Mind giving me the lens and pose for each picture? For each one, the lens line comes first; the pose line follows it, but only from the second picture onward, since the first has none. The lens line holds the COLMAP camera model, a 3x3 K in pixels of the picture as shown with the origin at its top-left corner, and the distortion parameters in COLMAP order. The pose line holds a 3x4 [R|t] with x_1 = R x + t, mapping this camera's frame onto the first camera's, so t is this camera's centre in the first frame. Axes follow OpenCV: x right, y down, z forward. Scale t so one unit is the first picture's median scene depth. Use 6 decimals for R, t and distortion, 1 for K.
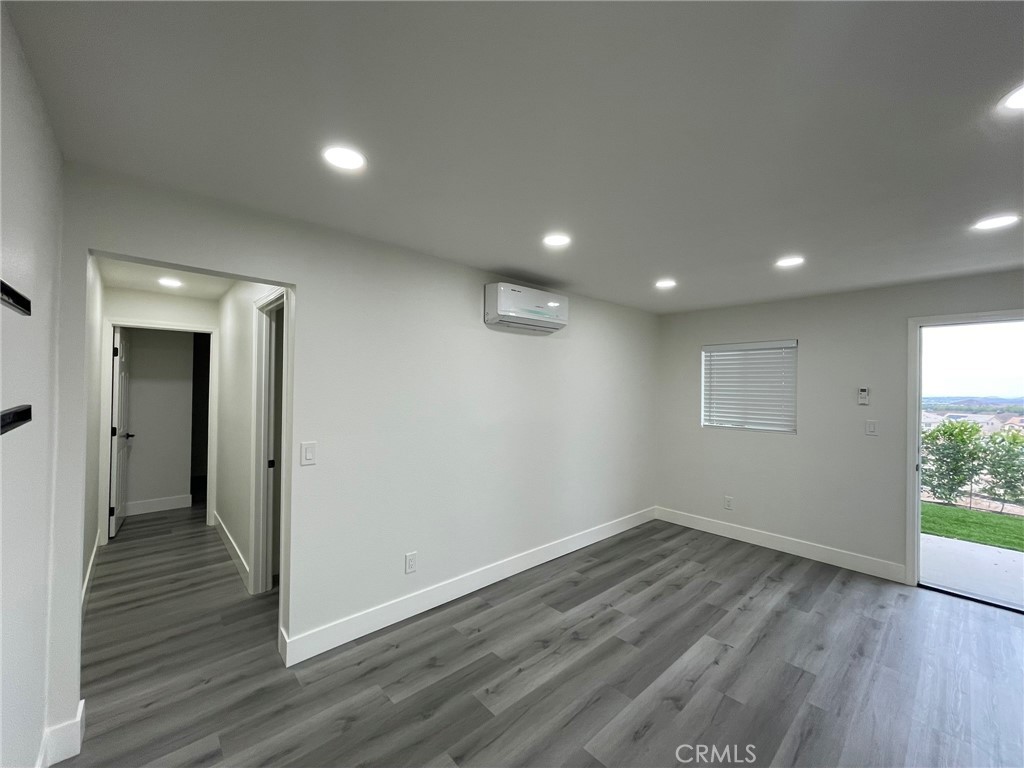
lens RADIAL K [[412.6, 0, 515.4], [0, 412.6, 383.1], [0, 0, 1]] dist [-0.001851, -0.000070]
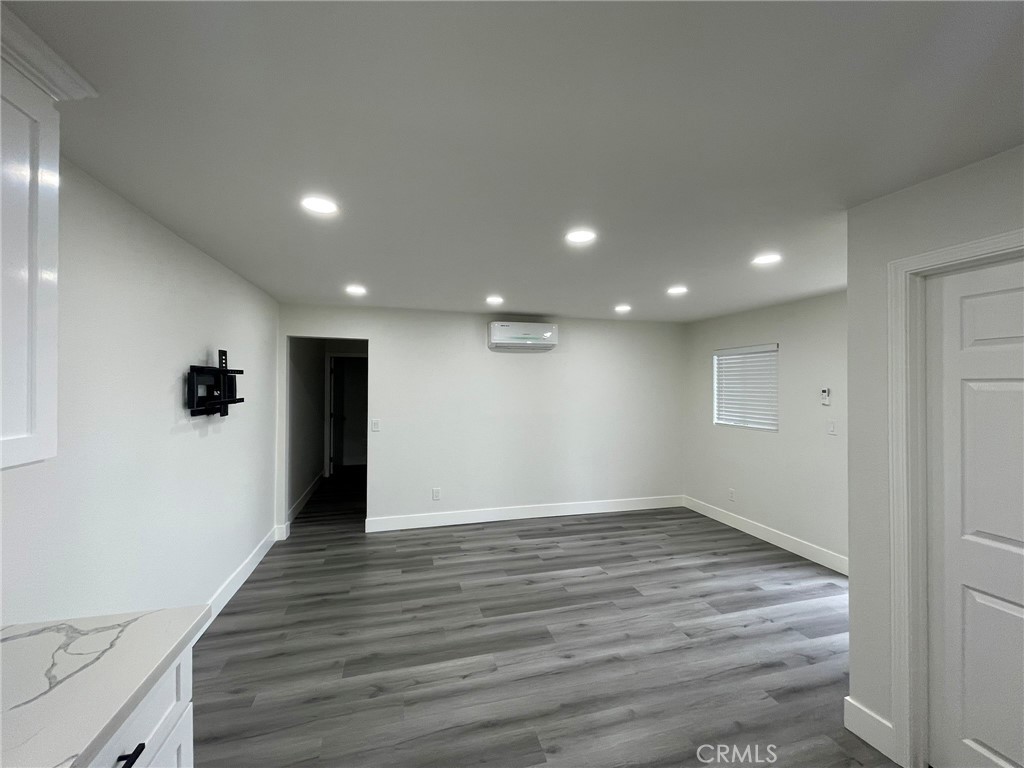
lens RADIAL K [[412.6, 0, 514.9], [0, 412.6, 388.6], [0, 0, 1]] dist [-0.001851, -0.000070]
pose [[0.892958, -0.007669, -0.450074, 0.685904], [0.013554, 0.999860, 0.009854, -0.010667], [0.449935, -0.014899, 0.892937, -0.308683]]
